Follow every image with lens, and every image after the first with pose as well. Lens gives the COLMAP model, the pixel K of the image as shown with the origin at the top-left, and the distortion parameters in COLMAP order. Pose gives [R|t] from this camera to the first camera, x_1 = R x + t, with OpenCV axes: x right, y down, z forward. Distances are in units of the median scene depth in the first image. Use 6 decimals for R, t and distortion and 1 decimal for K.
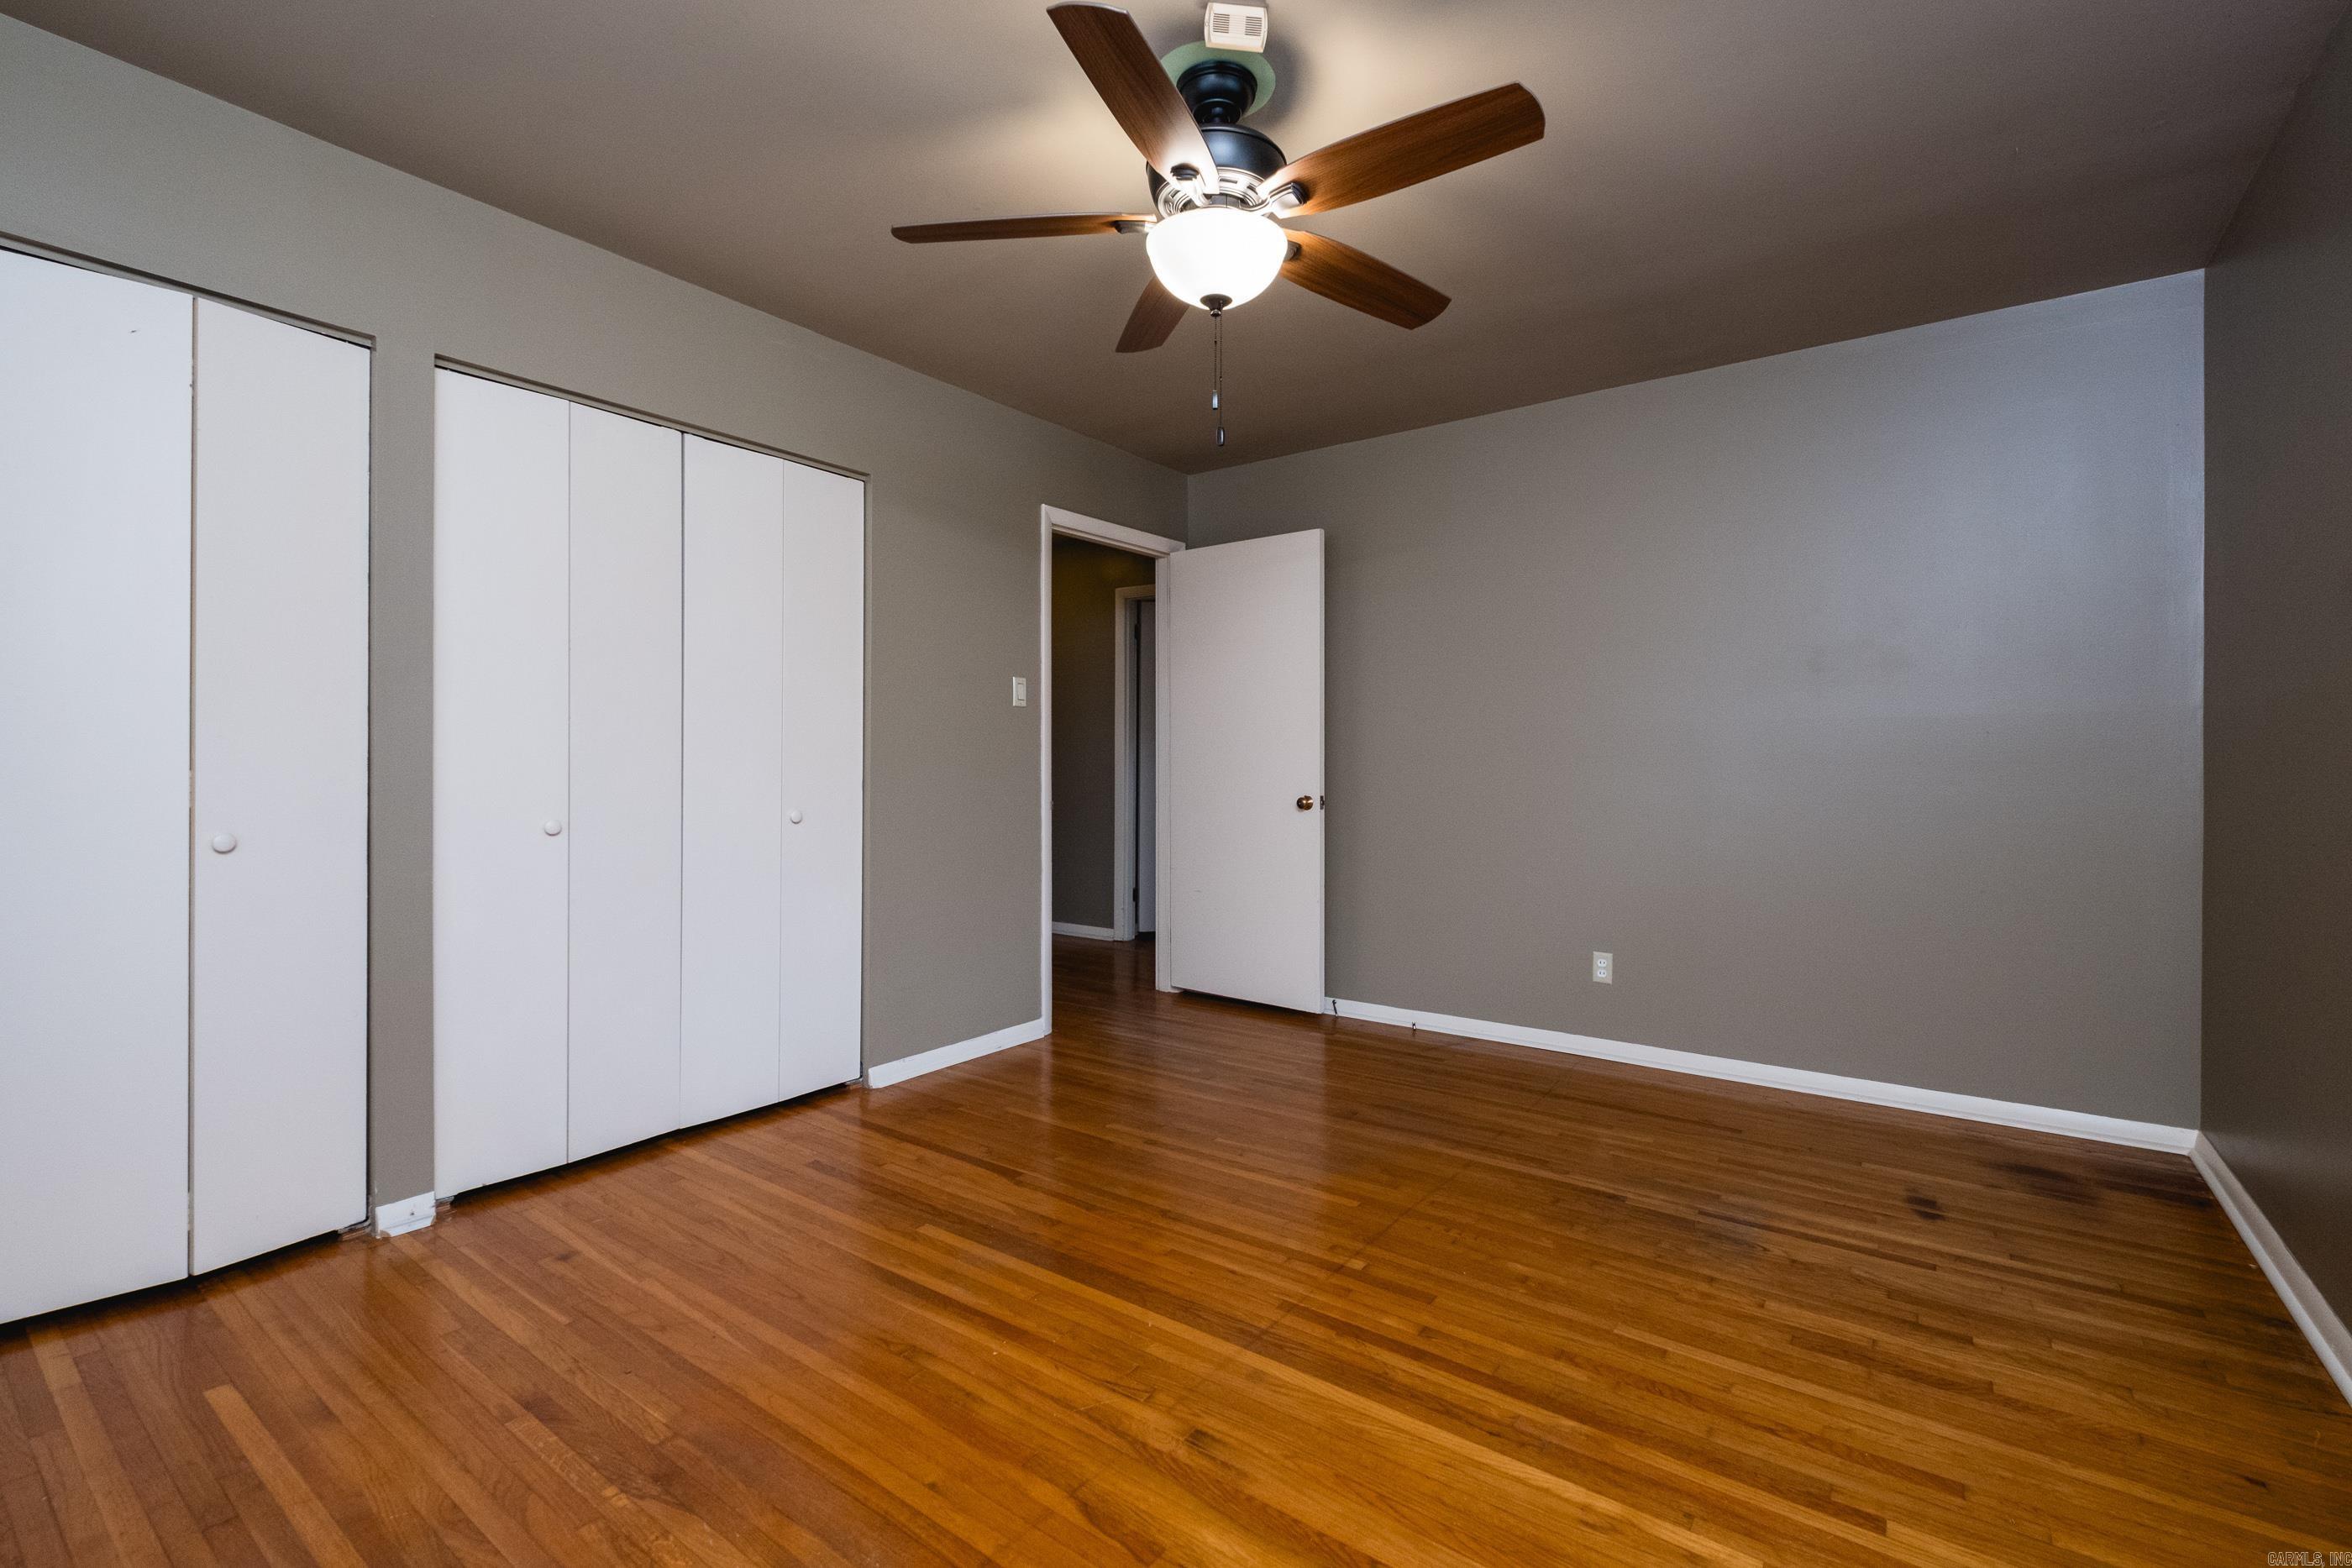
lens RADIAL K [[1013.7, 0, 1186.7], [0, 1013.7, 775.5], [0, 0, 1]] dist [0.014258, -0.010653]
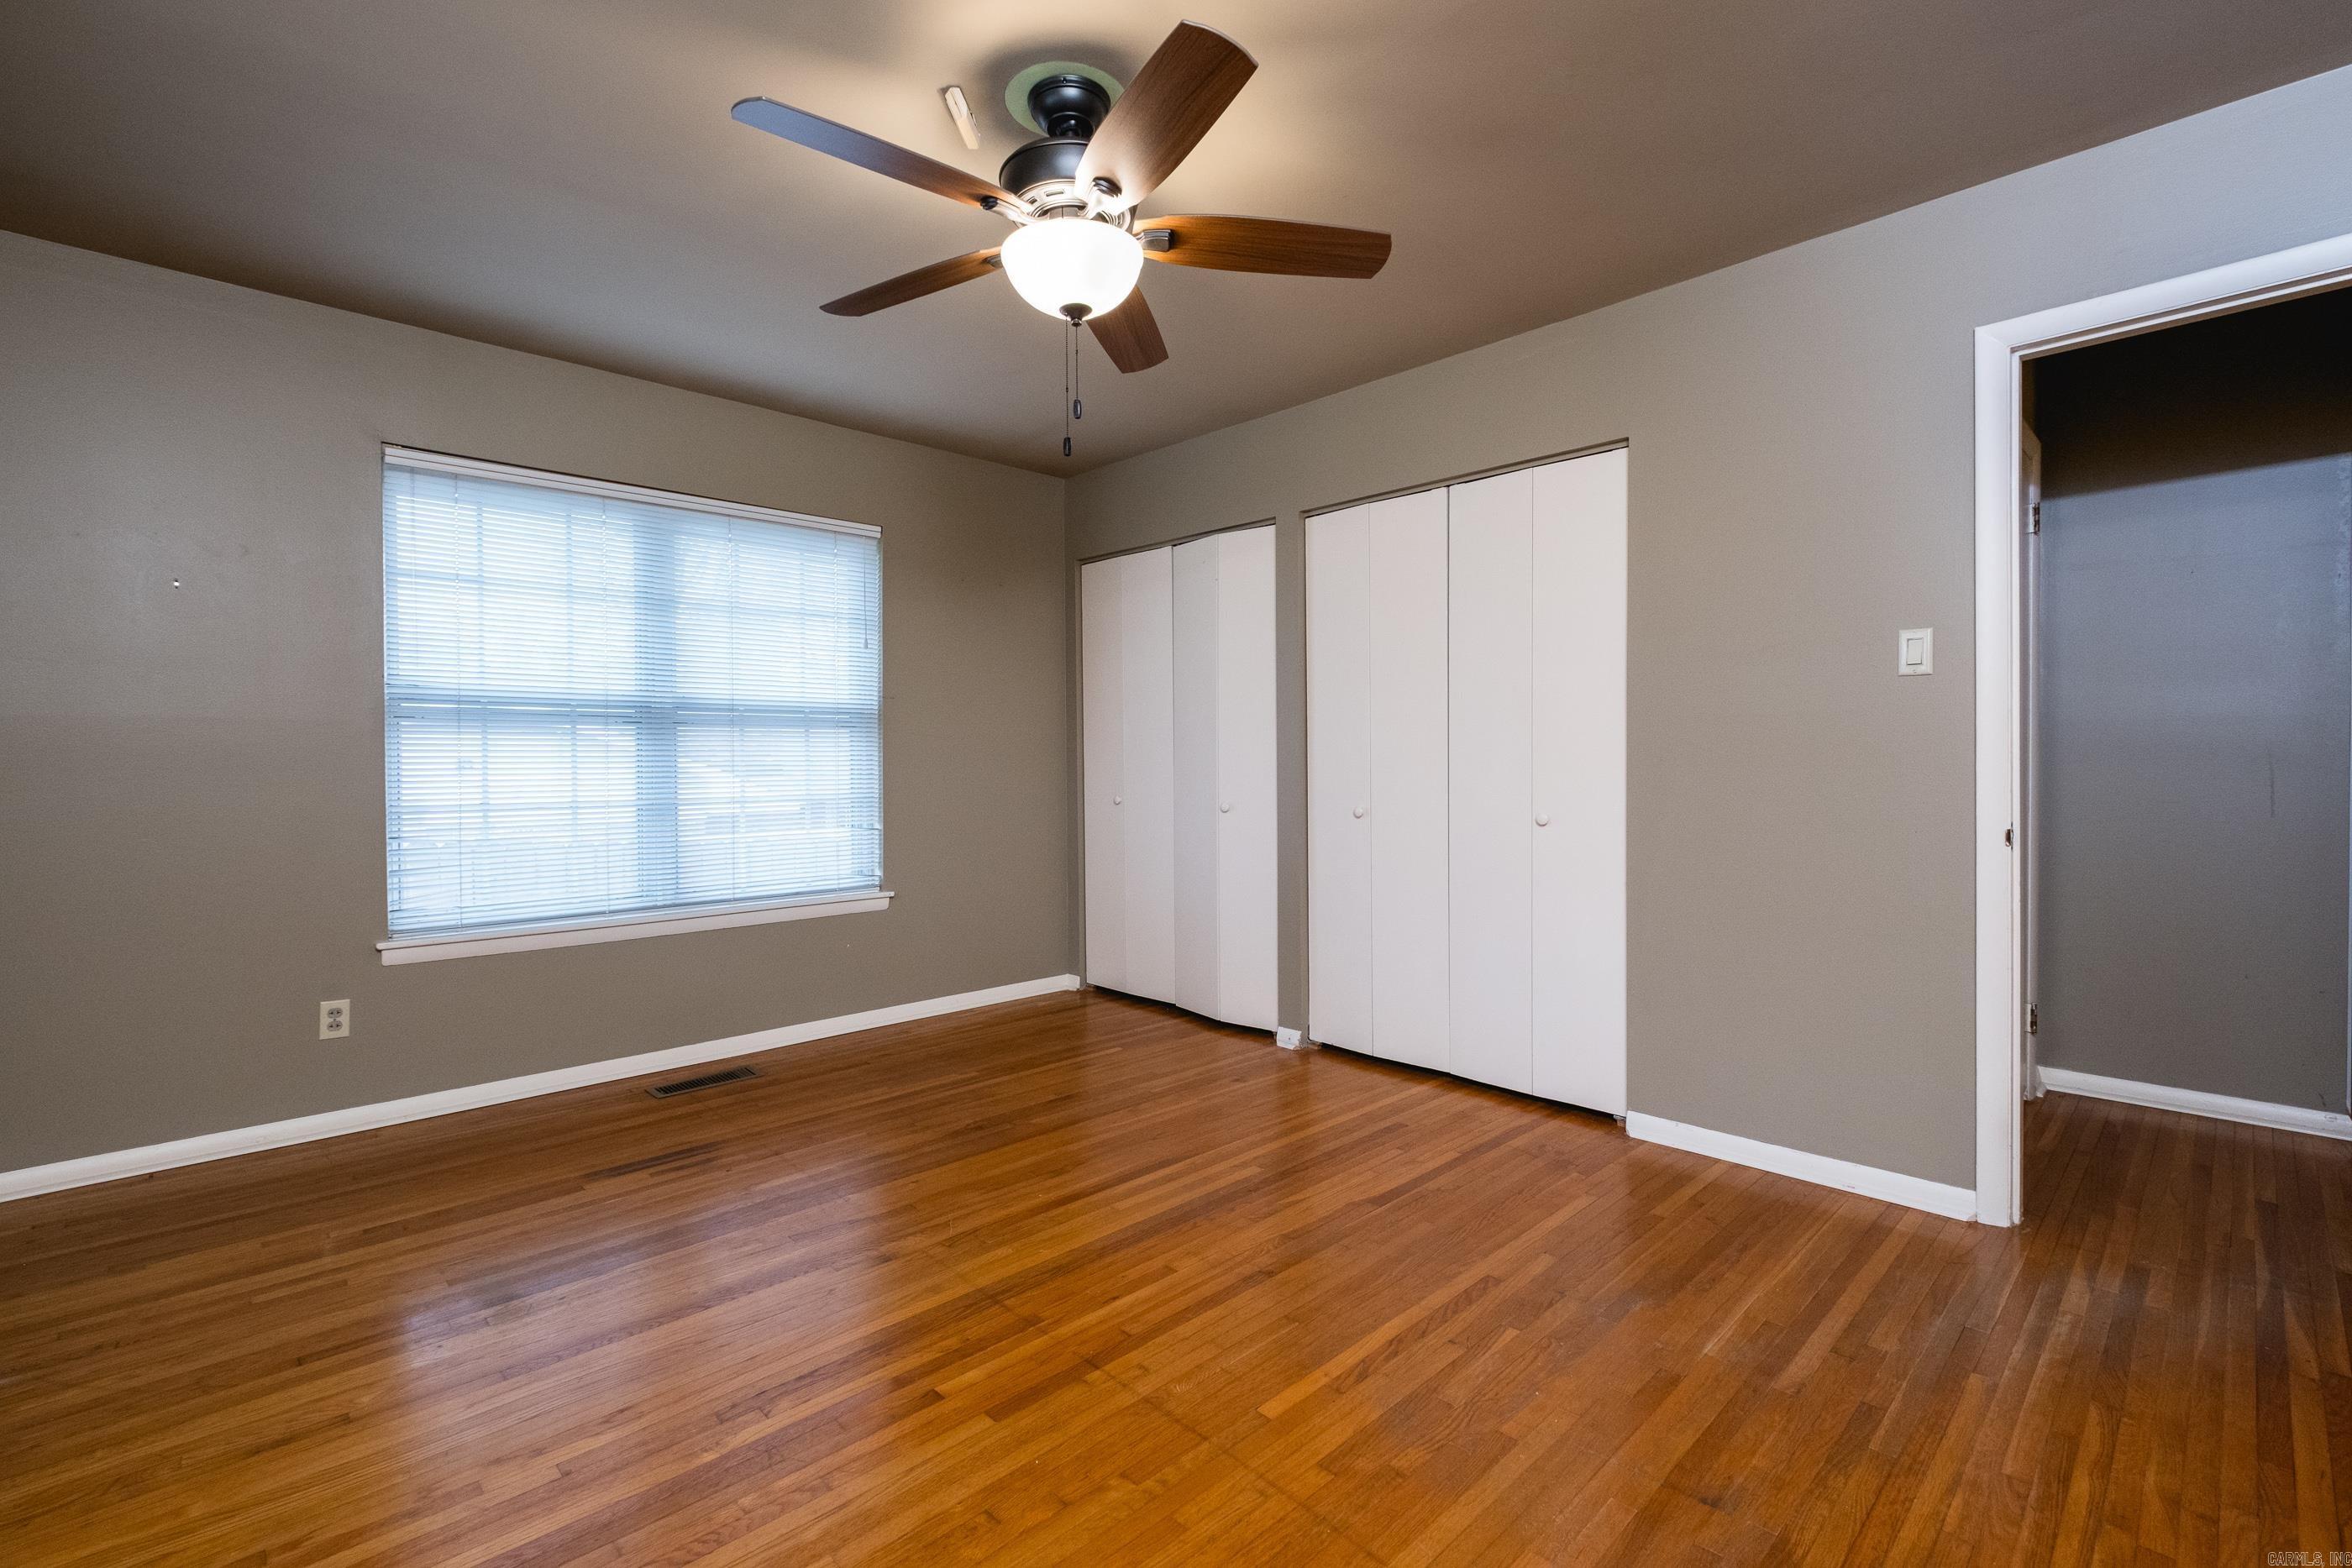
lens RADIAL K [[1013.7, 0, 1186.7], [0, 1013.7, 775.5], [0, 0, 1]] dist [0.014258, -0.010653]
pose [[-0.154366, 0.019887, -0.987814, 0.801662], [-0.001203, 0.999793, 0.020317, -0.027361], [0.988013, 0.004324, -0.154310, 0.984942]]
